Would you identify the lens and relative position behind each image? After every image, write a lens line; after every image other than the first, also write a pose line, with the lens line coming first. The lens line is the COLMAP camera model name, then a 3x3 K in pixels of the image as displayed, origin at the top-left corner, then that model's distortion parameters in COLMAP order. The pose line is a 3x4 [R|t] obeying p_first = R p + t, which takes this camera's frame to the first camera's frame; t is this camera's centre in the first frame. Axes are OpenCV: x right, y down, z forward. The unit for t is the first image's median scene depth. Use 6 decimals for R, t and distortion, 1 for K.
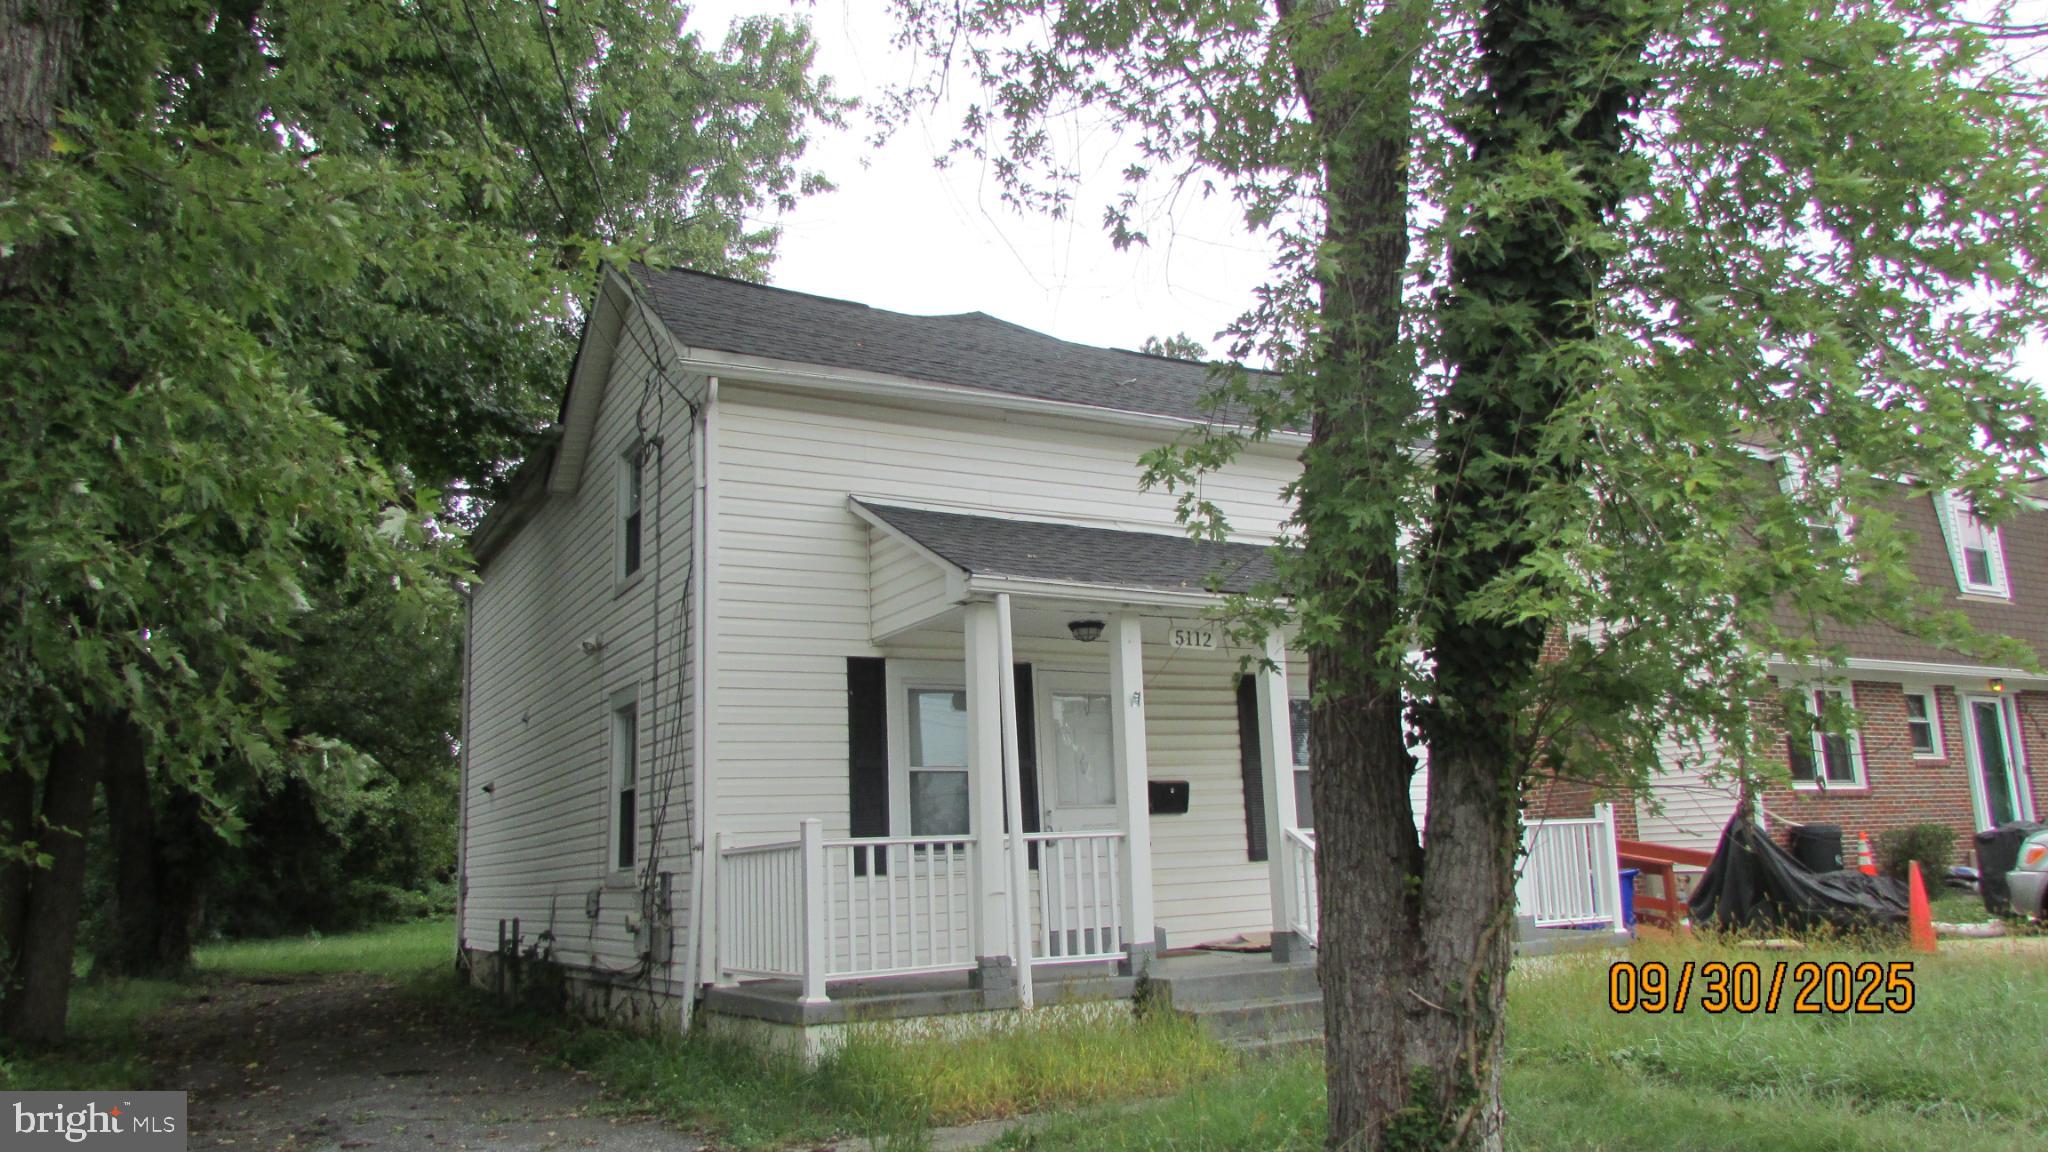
lens RADIAL K [[1450.5, 0, 1024.0], [0, 1450.5, 576.0], [0, 0, 1]] dist [0.005364, -0.047864]
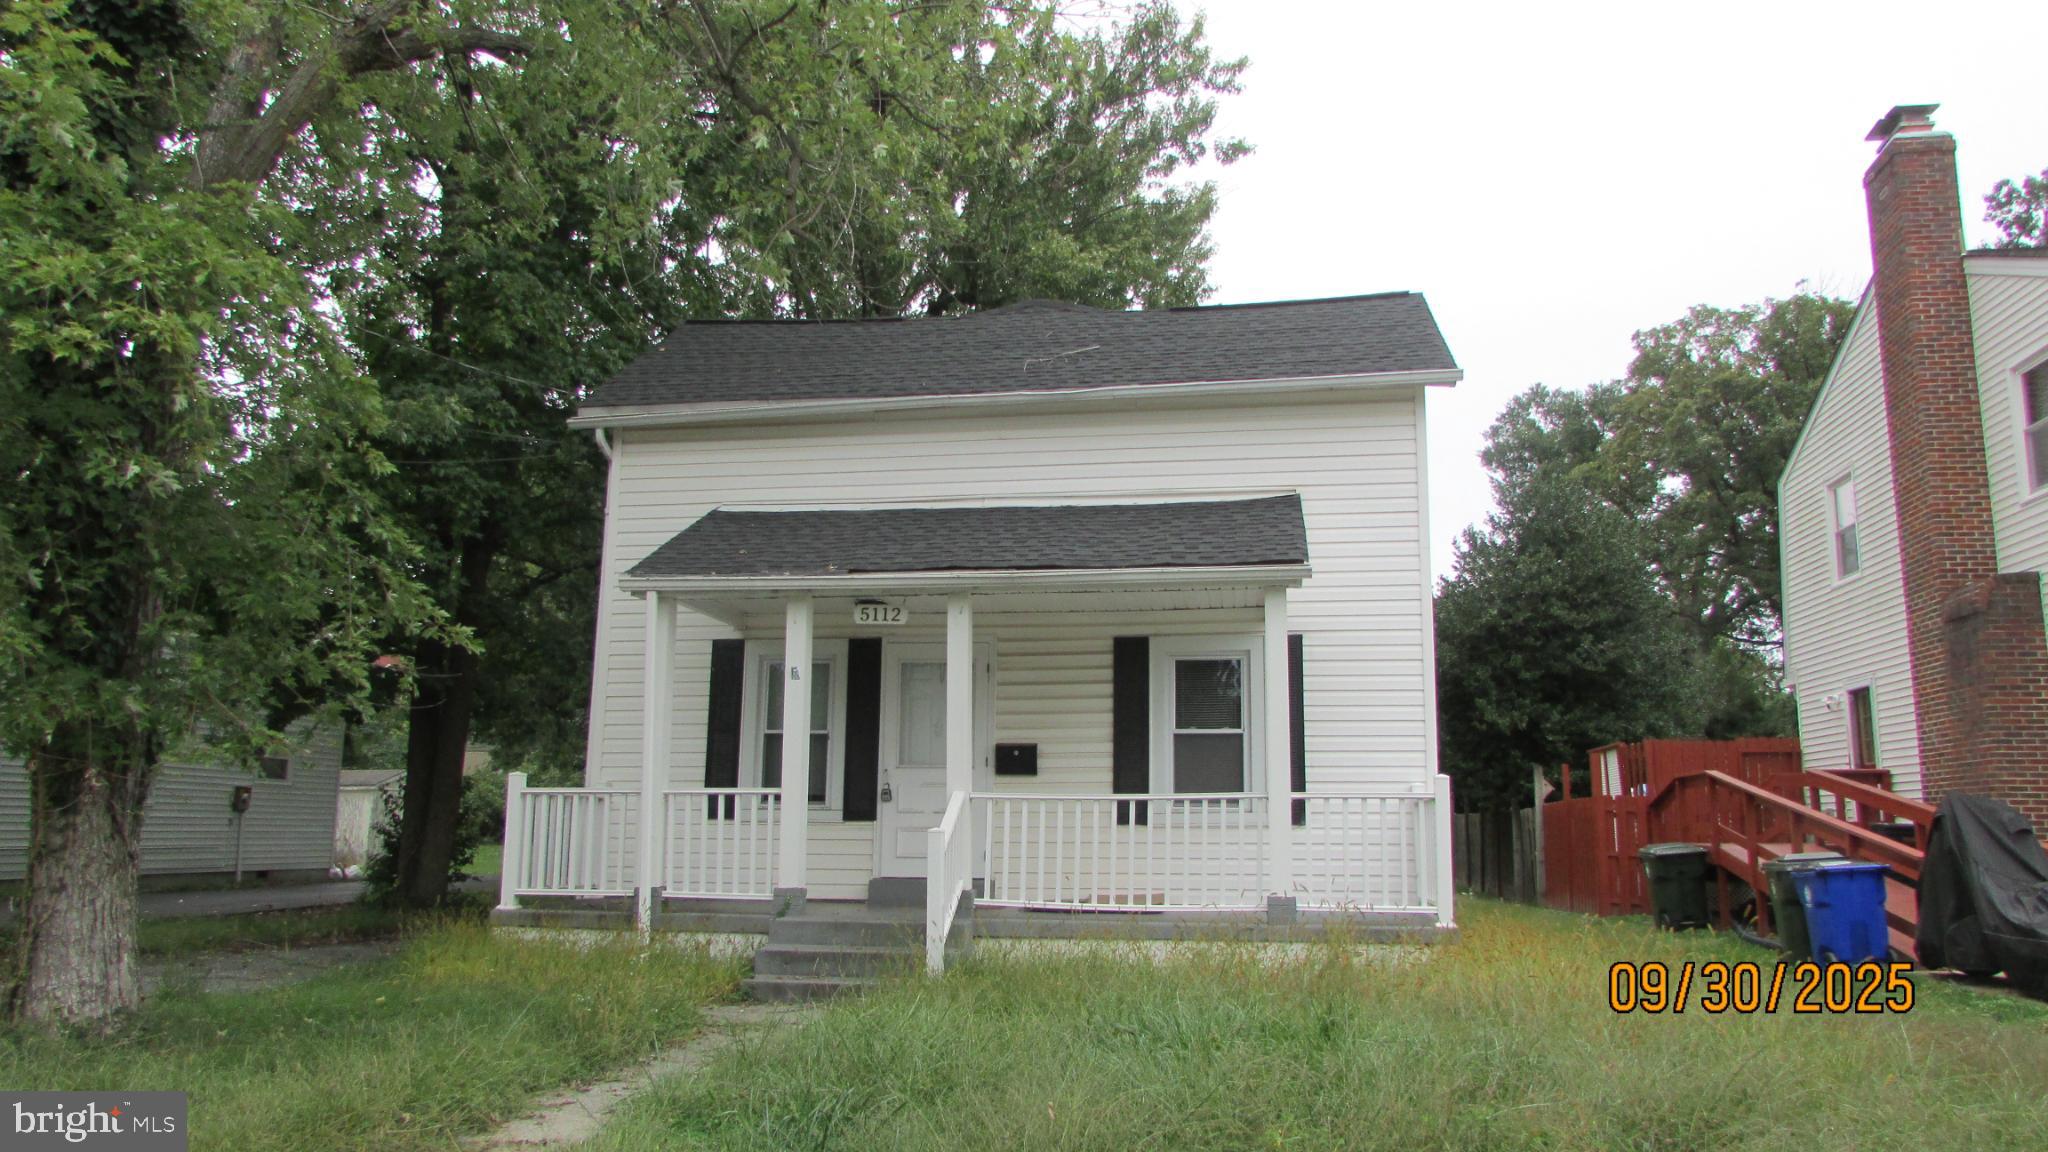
lens RADIAL K [[1453.5, 0, 1016.8], [0, 1453.5, 592.6], [0, 0, 1]] dist [0.040022, -0.140247]
pose [[0.780696, -0.053017, -0.622657, 0.854865], [0.082582, 0.996409, 0.018703, 0.014686], [0.619430, -0.066022, 0.782271, 0.209704]]
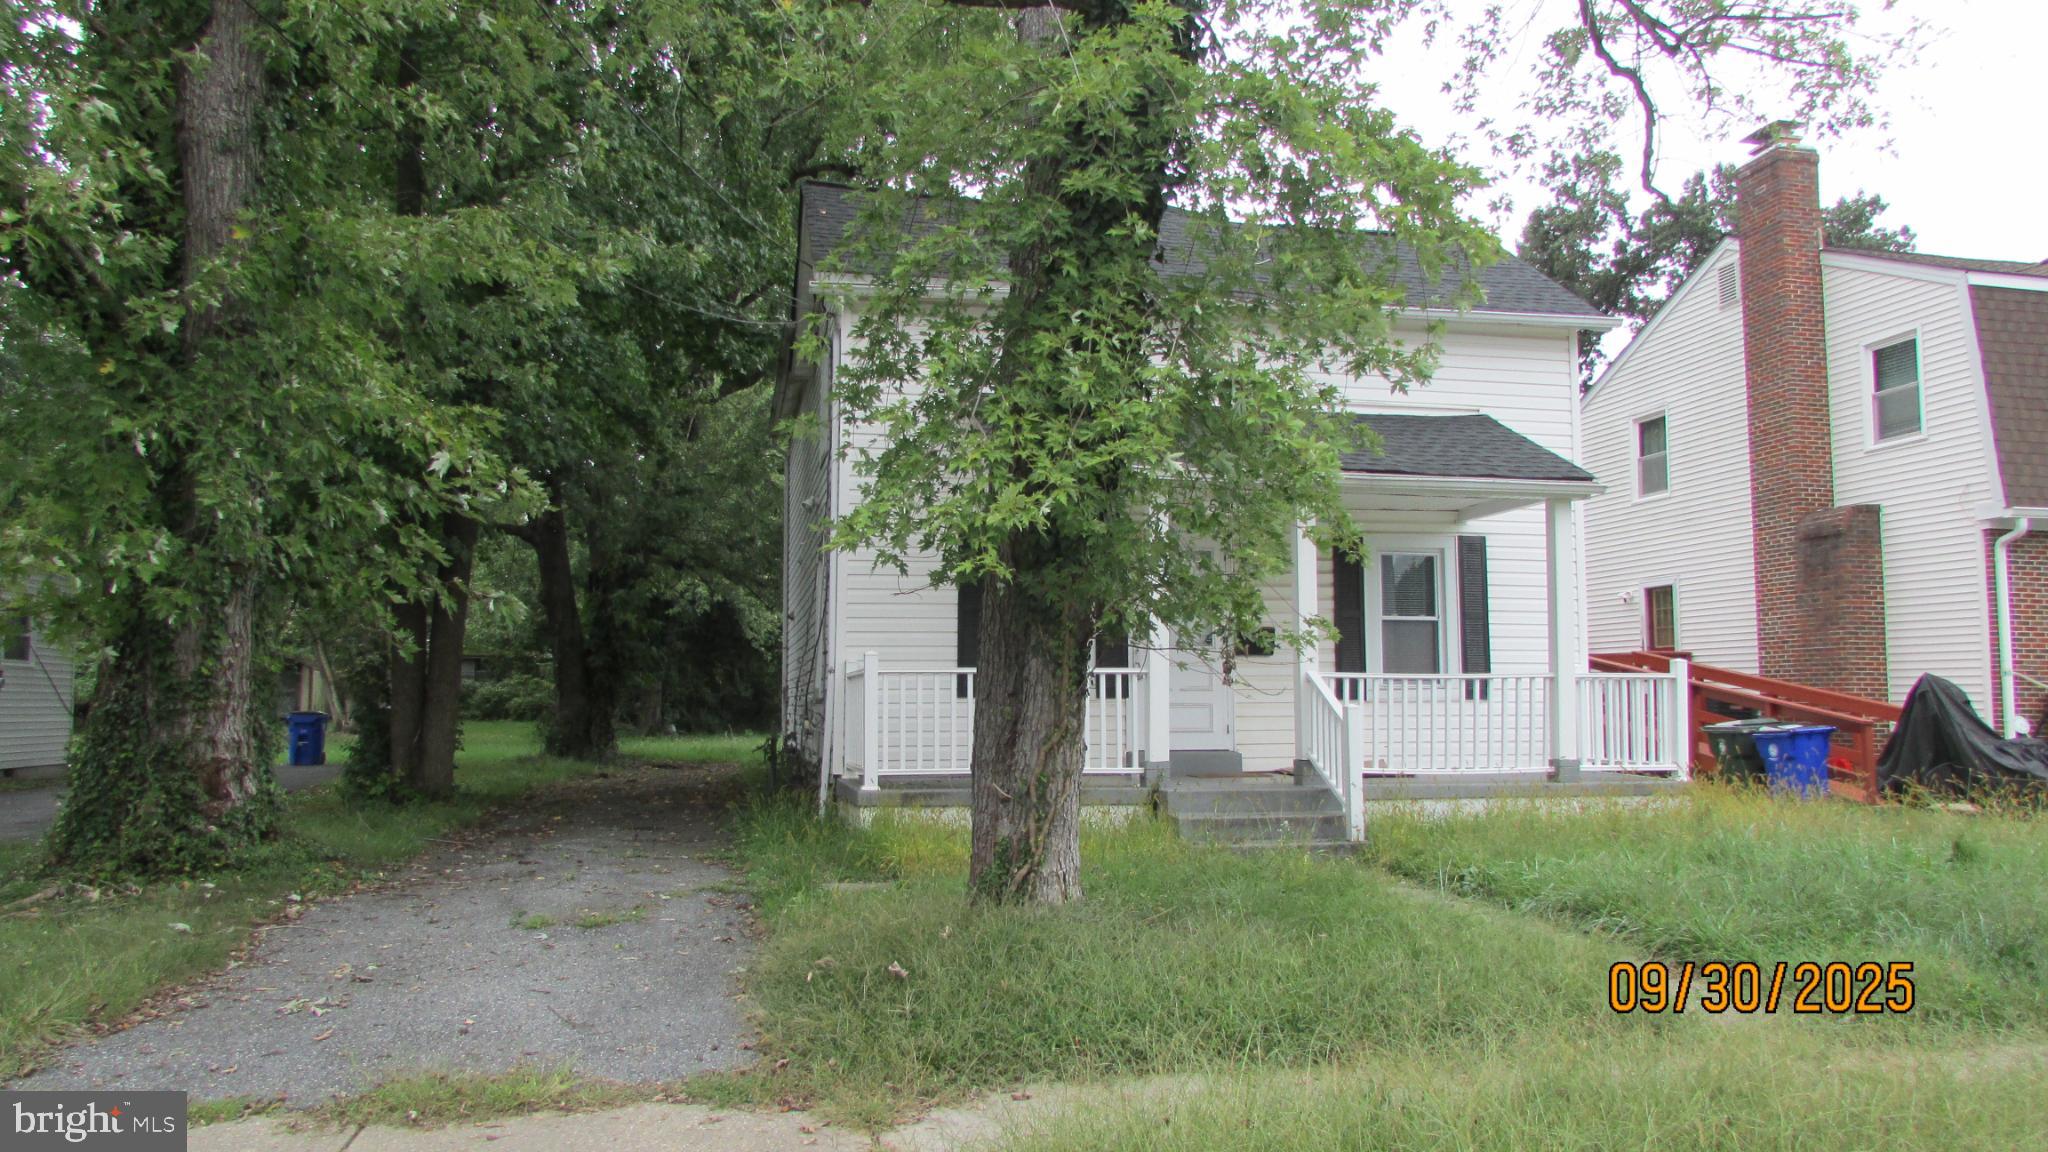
lens RADIAL K [[1450.5, 0, 1024.0], [0, 1450.5, 576.0], [0, 0, 1]] dist [0.005364, -0.047864]
pose [[0.952734, 0.015352, -0.303416, 0.306265], [0.020376, 0.993245, 0.114235, -0.037684], [0.303120, -0.115018, 0.945986, -0.147331]]
